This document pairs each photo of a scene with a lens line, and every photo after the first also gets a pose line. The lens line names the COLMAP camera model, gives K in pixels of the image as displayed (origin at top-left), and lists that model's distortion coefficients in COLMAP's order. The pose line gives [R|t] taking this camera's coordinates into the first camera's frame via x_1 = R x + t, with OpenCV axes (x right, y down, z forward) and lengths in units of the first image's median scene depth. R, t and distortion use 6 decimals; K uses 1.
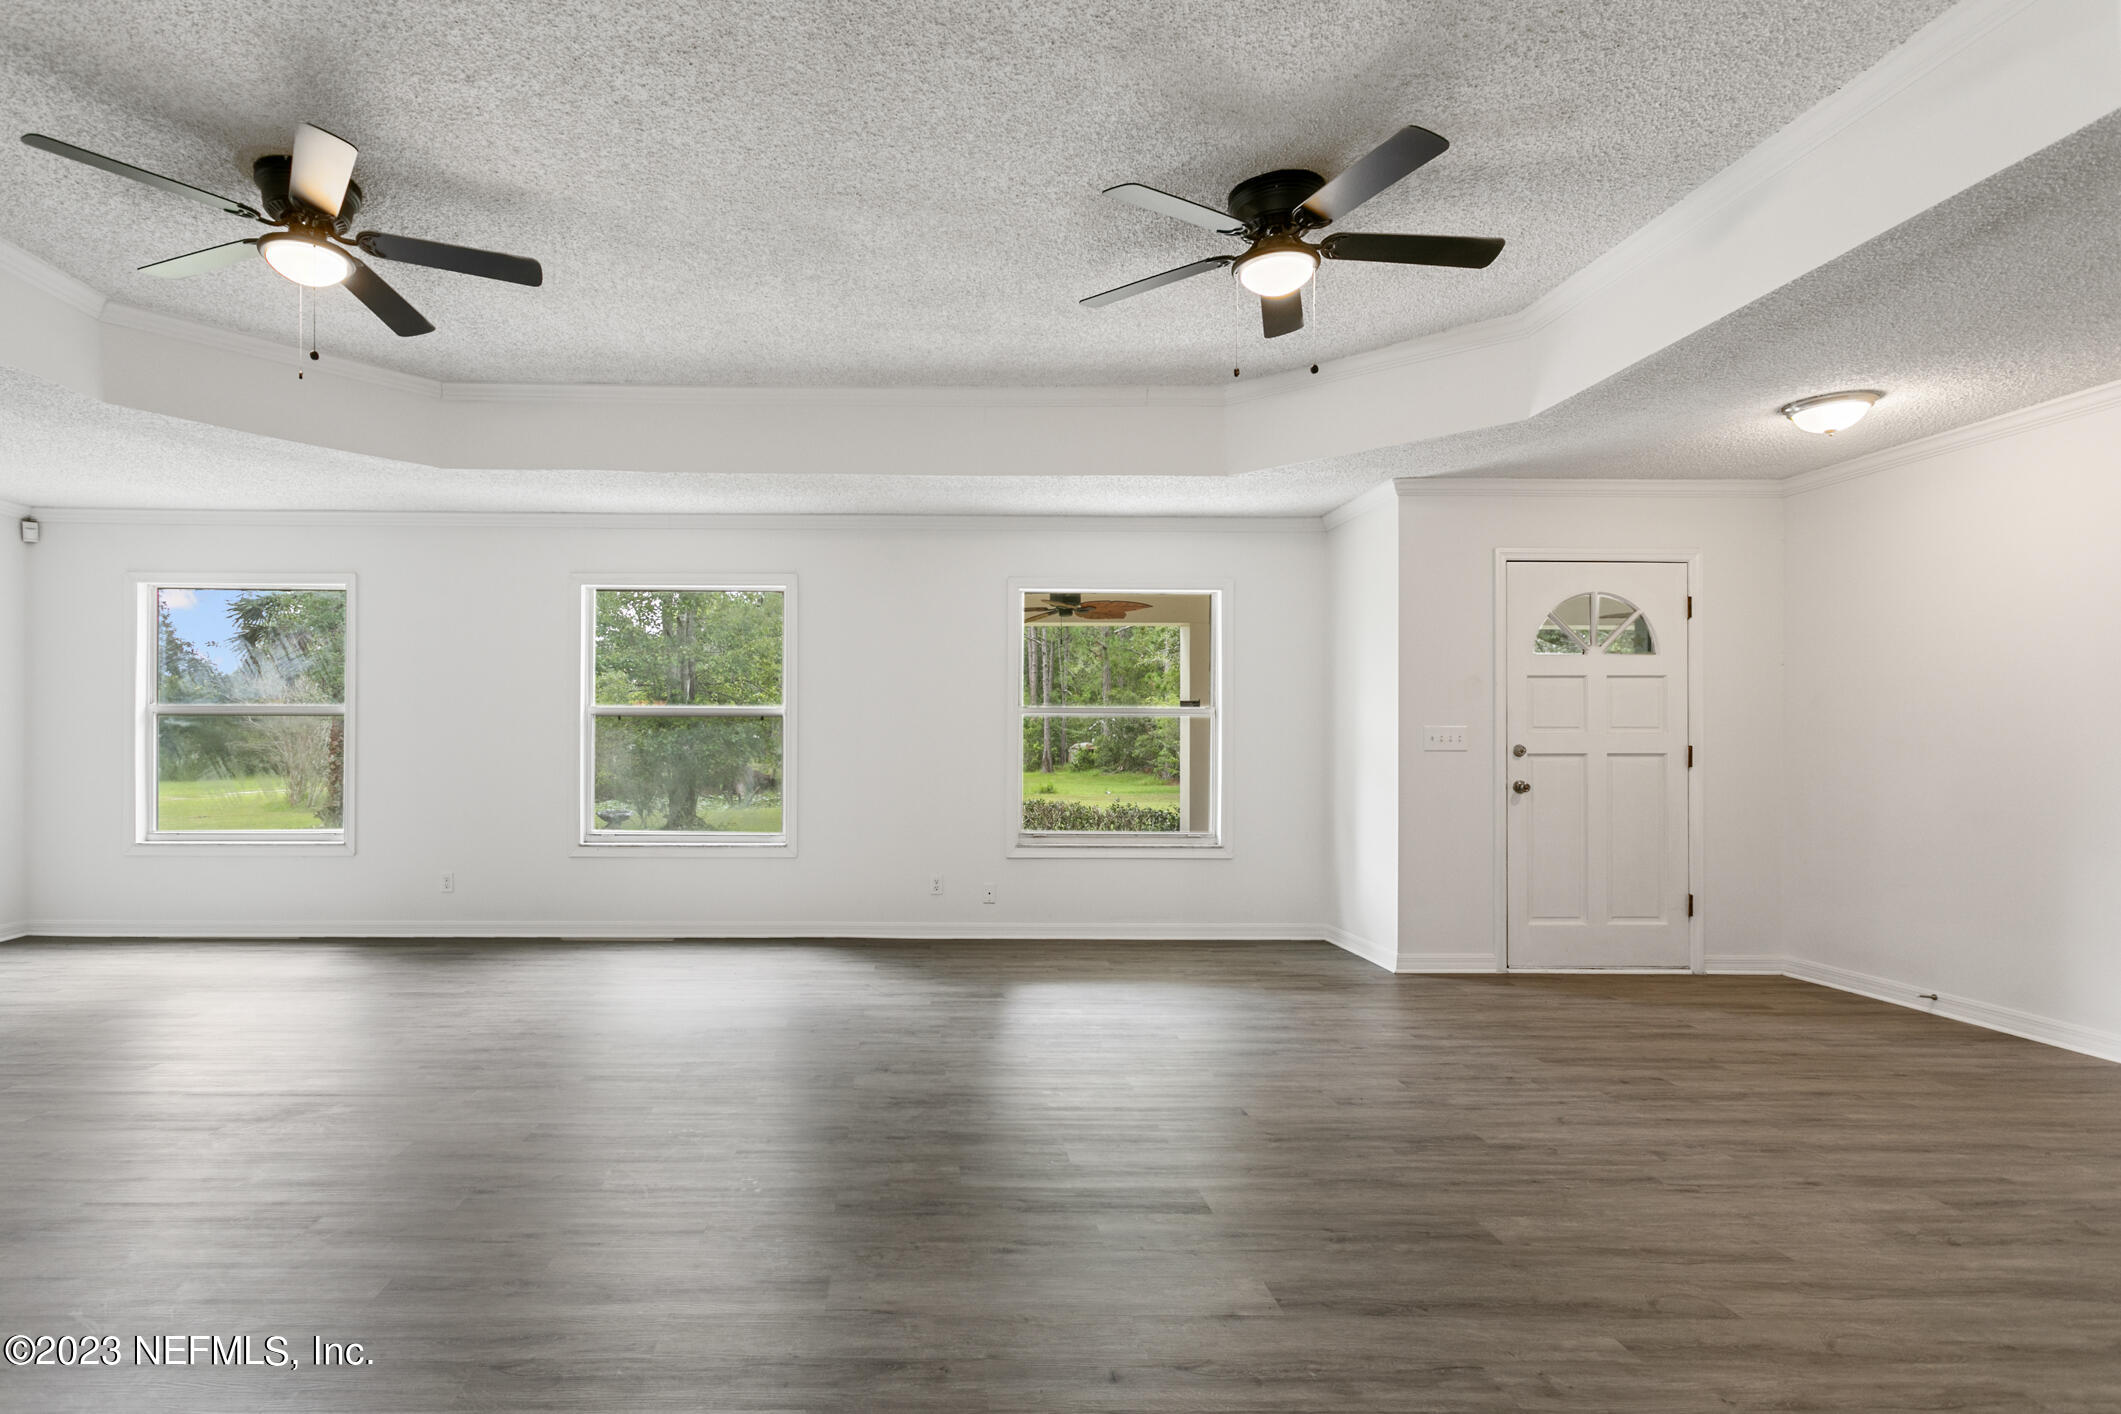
lens RADIAL K [[1050.4, 0, 927.5], [0, 1050.4, 738.9], [0, 0, 1]] dist [0.002218, 0.000824]
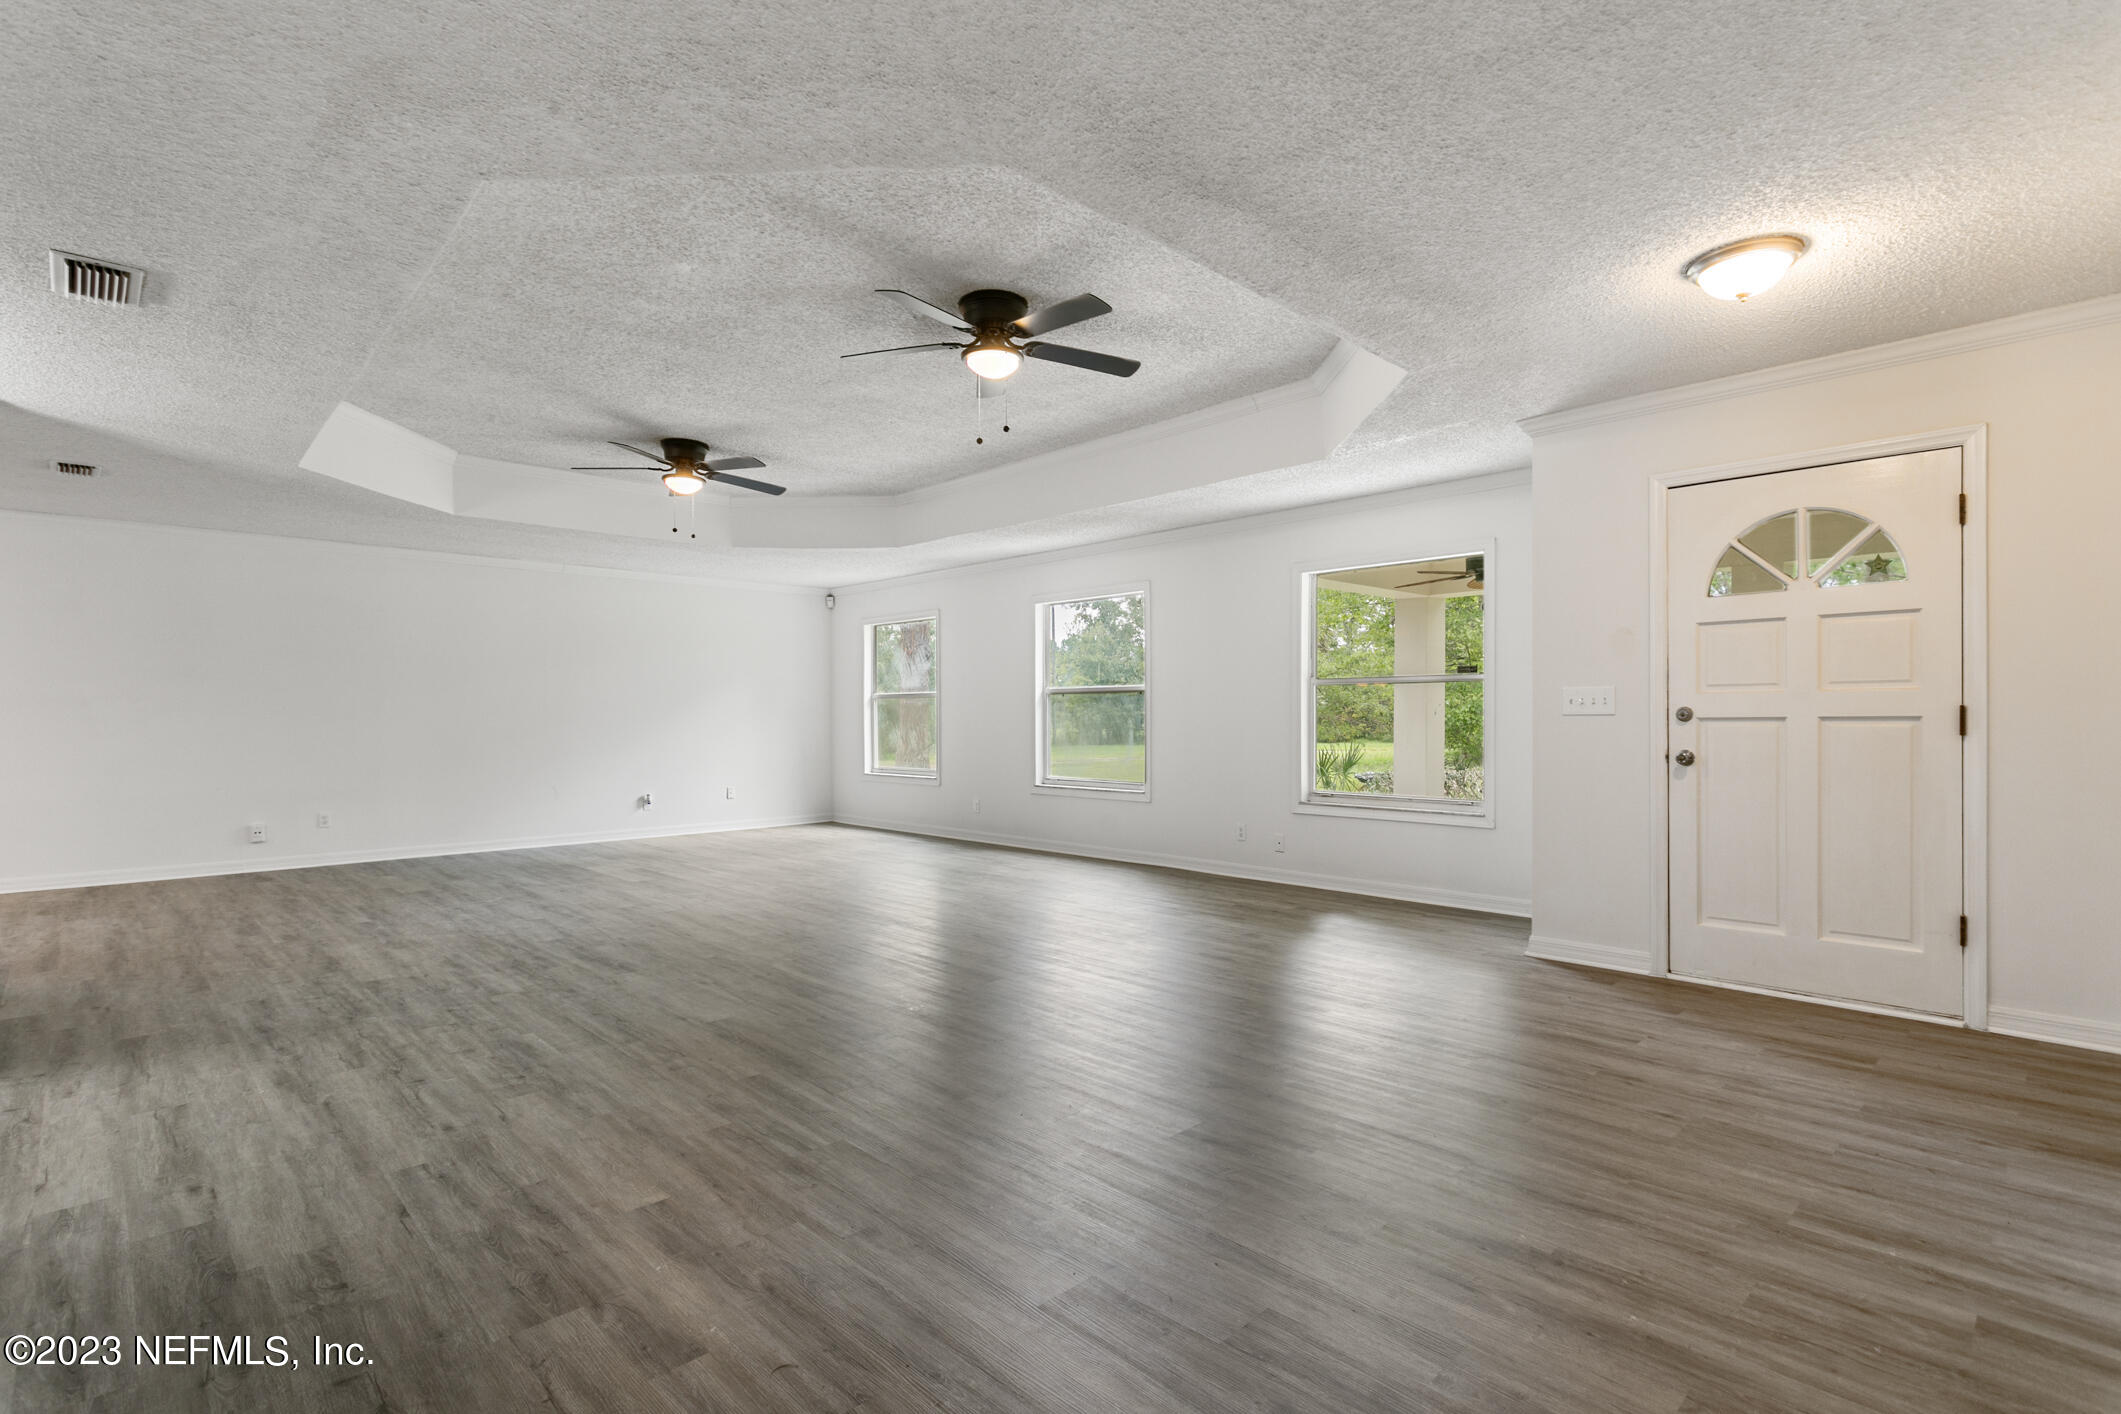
lens RADIAL K [[991.2, 0, 1060.5], [0, 991.2, 707.0], [0, 0, 1]] dist [-0.002536, -0.000227]
pose [[0.696874, -0.012957, -0.717077, 1.019735], [0.008794, 0.999916, -0.009521, 0.011591], [0.717140, 0.000328, 0.696929, 0.132228]]
